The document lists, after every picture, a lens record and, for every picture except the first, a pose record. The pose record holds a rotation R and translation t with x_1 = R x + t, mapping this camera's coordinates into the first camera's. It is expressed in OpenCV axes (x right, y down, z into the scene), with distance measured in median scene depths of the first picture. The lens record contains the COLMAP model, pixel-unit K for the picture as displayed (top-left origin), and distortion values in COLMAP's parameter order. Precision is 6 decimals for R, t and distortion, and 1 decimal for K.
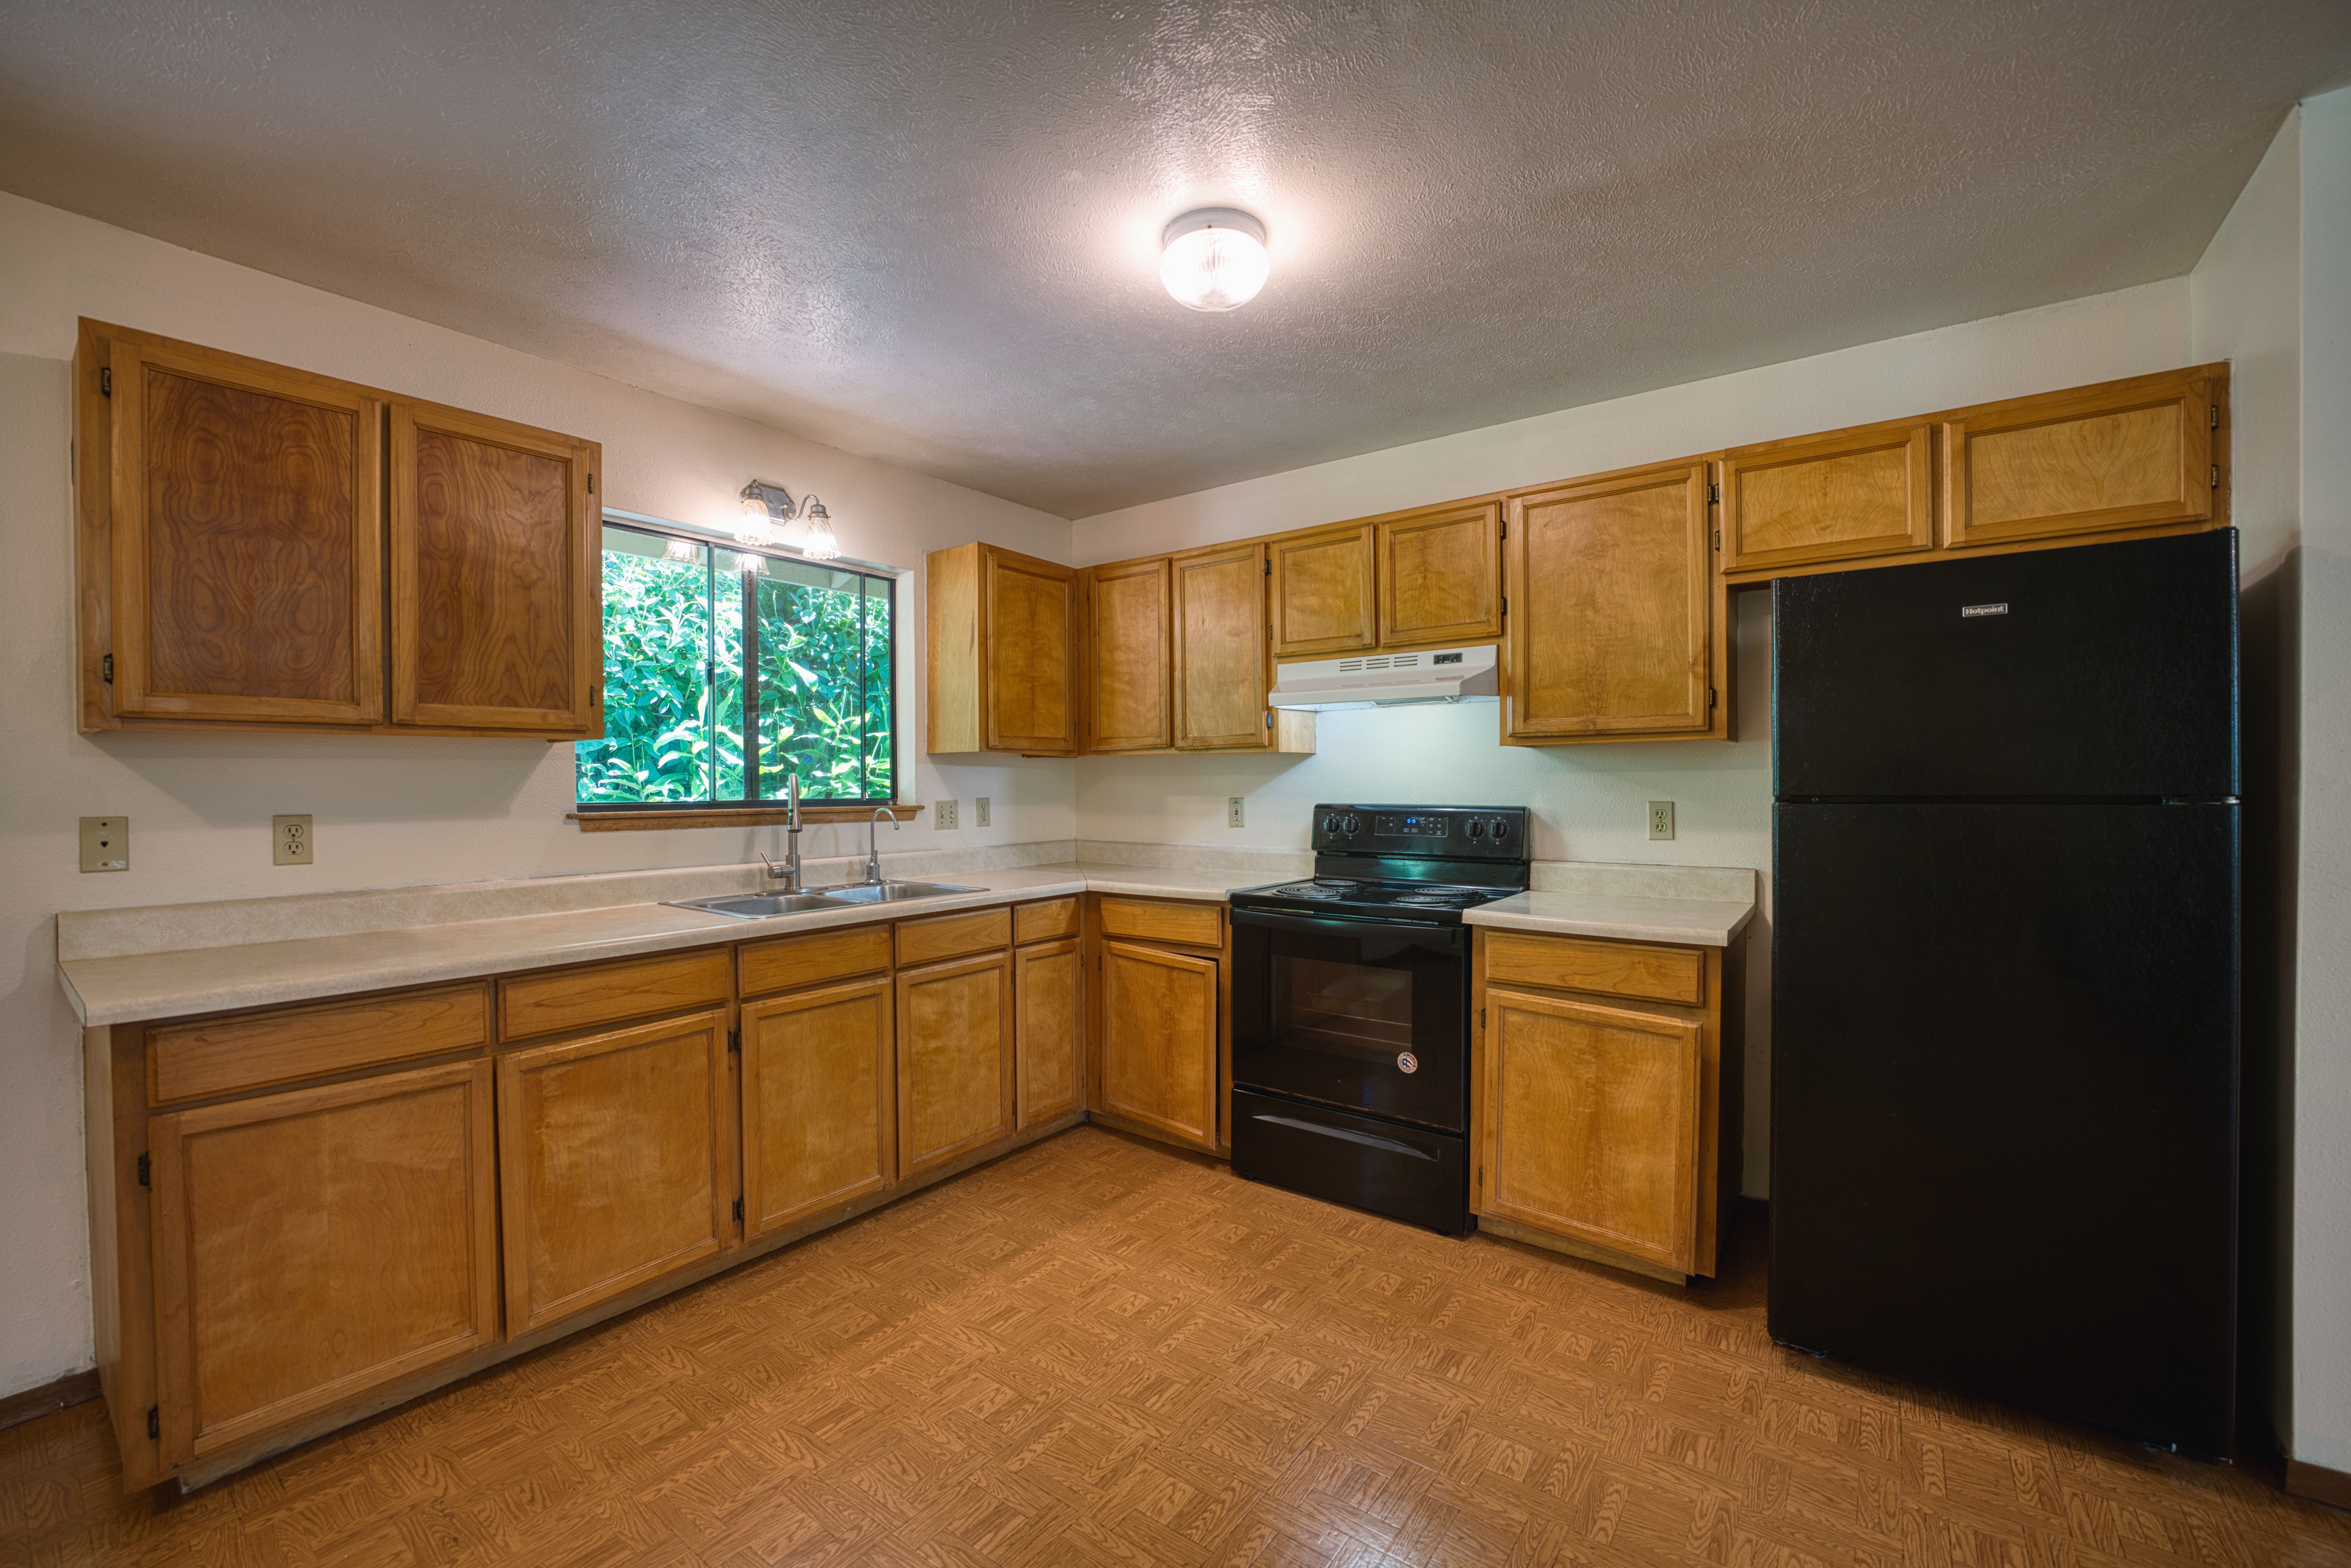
lens RADIAL K [[953.0, 0, 1163.8], [0, 953.0, 790.5], [0, 0, 1]] dist [-0.029049, 0.004041]
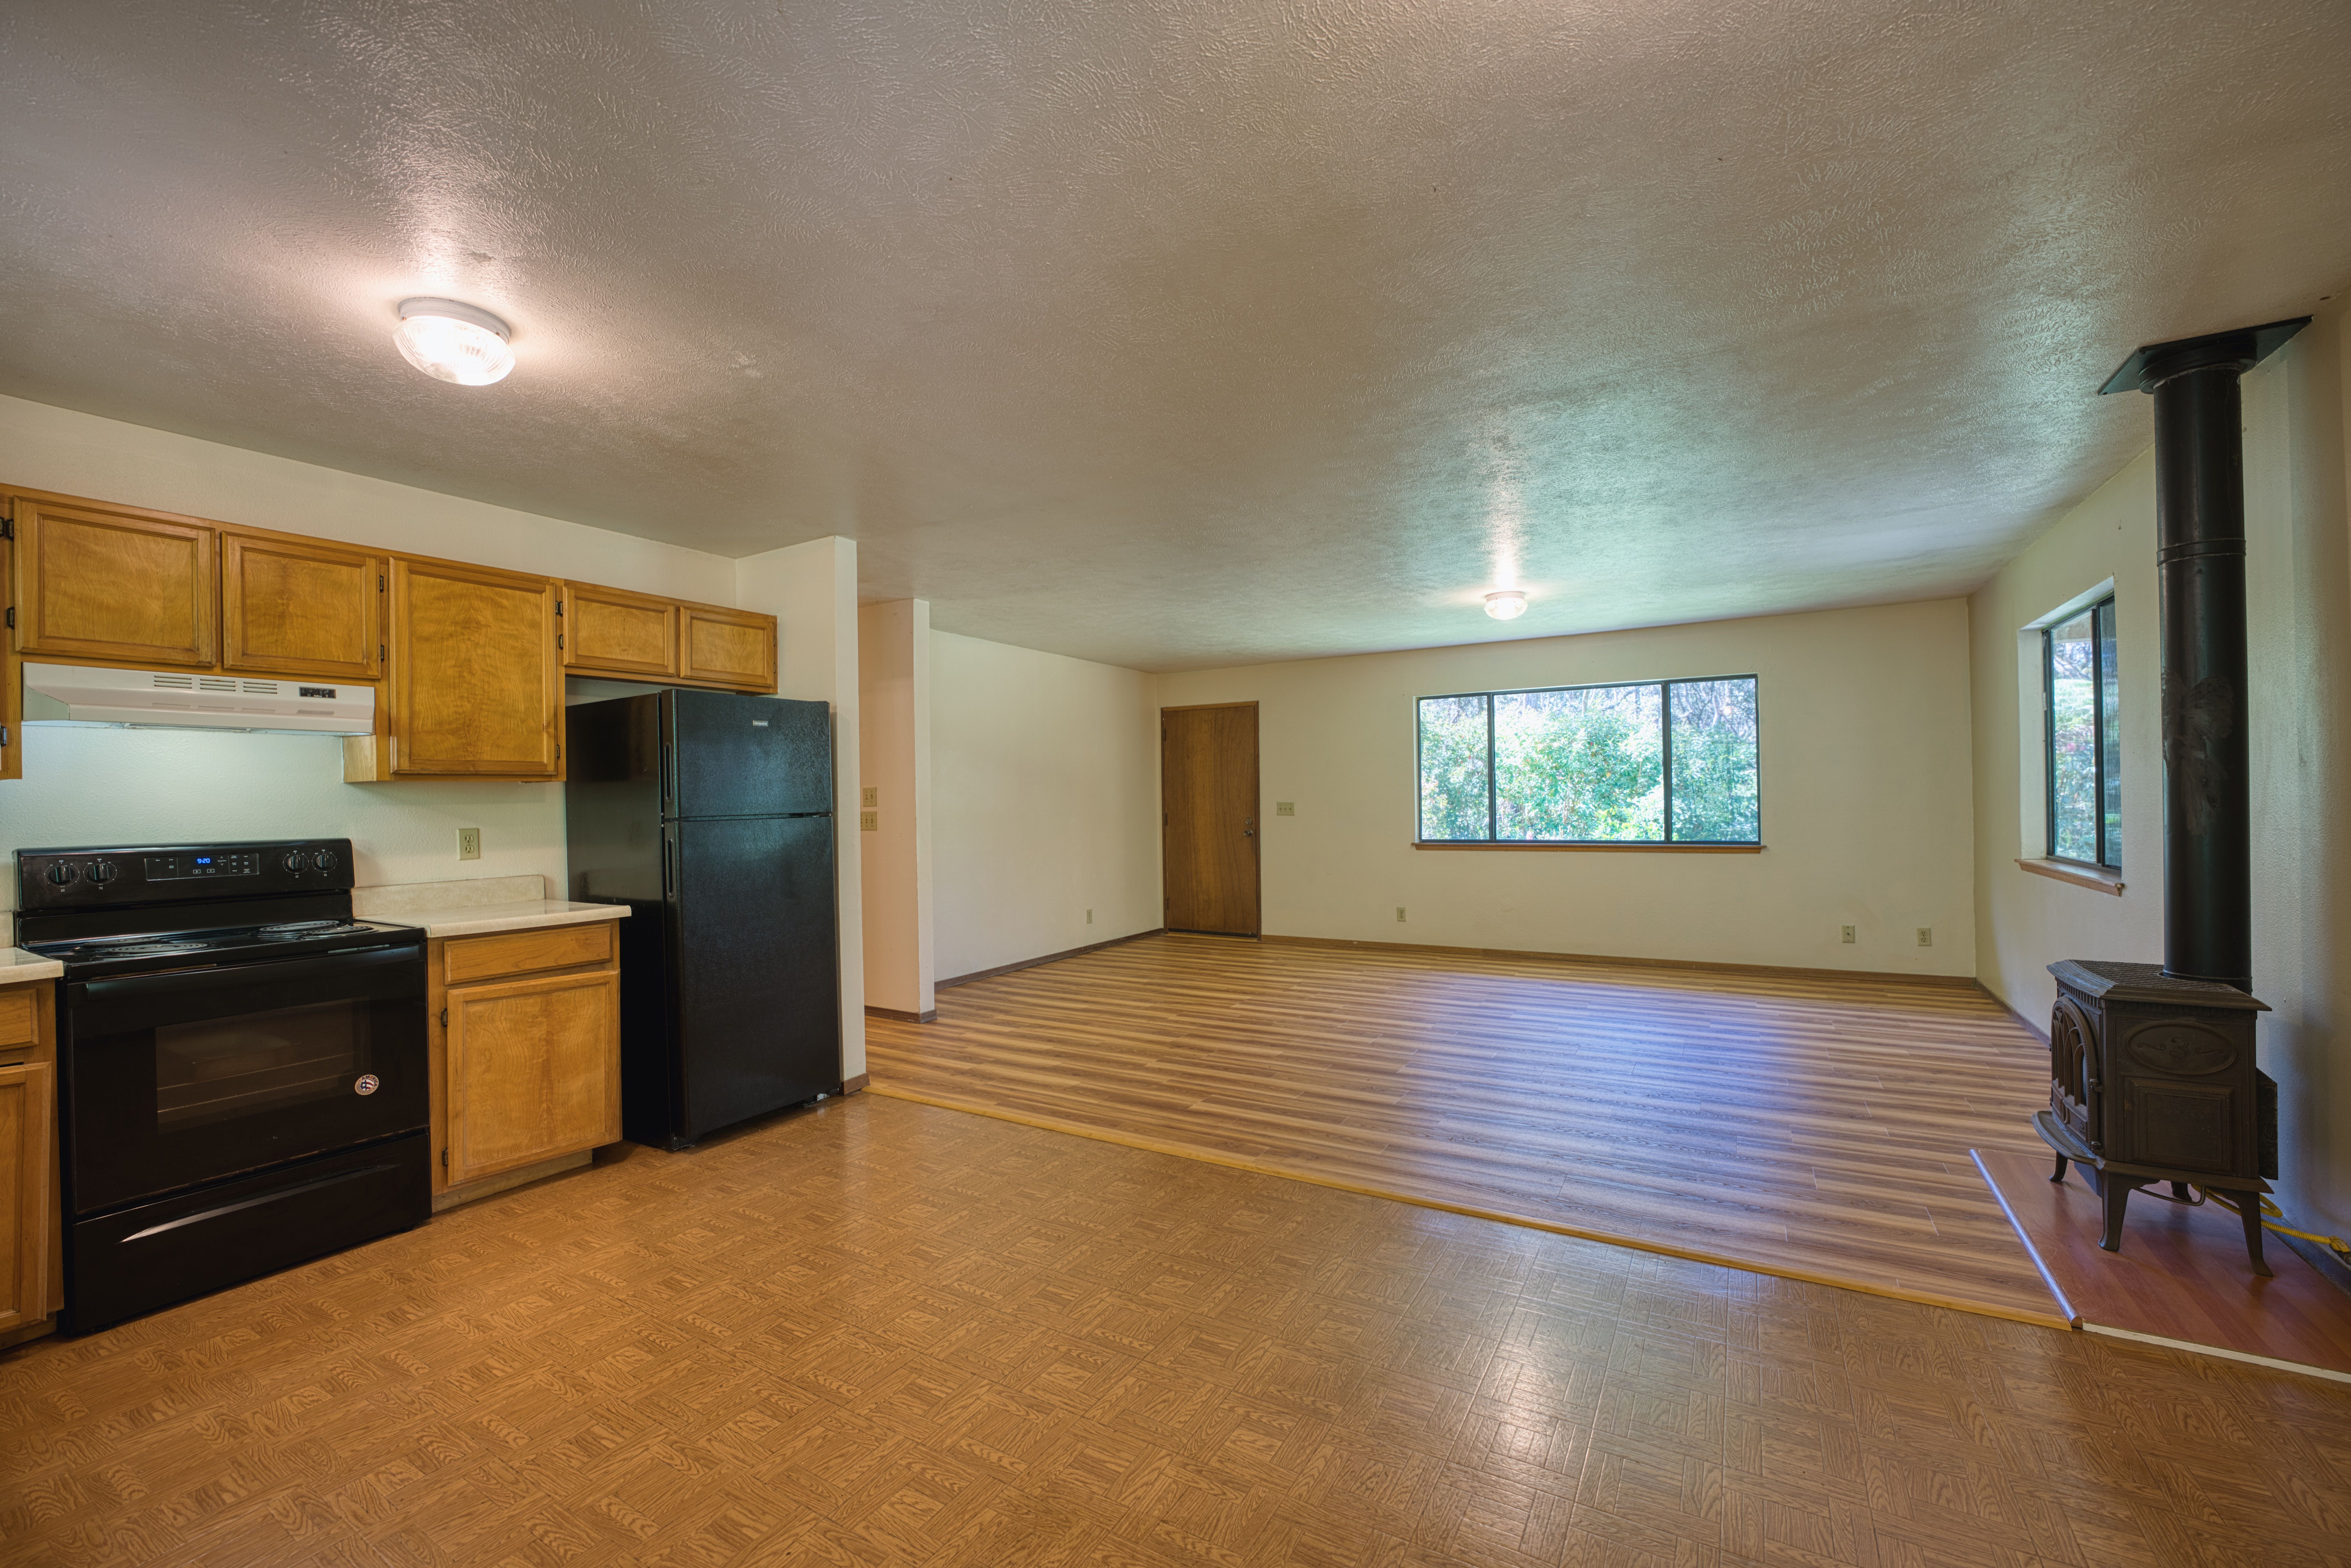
lens RADIAL K [[953.0, 0, 1170.6], [0, 953.0, 791.1], [0, 0, 1]] dist [-0.029049, 0.004041]
pose [[-0.108787, 0.014372, 0.993961, -0.890472], [0.027778, 0.999549, -0.011413, 0.001982], [-0.993677, 0.026368, -0.109137, 0.240141]]
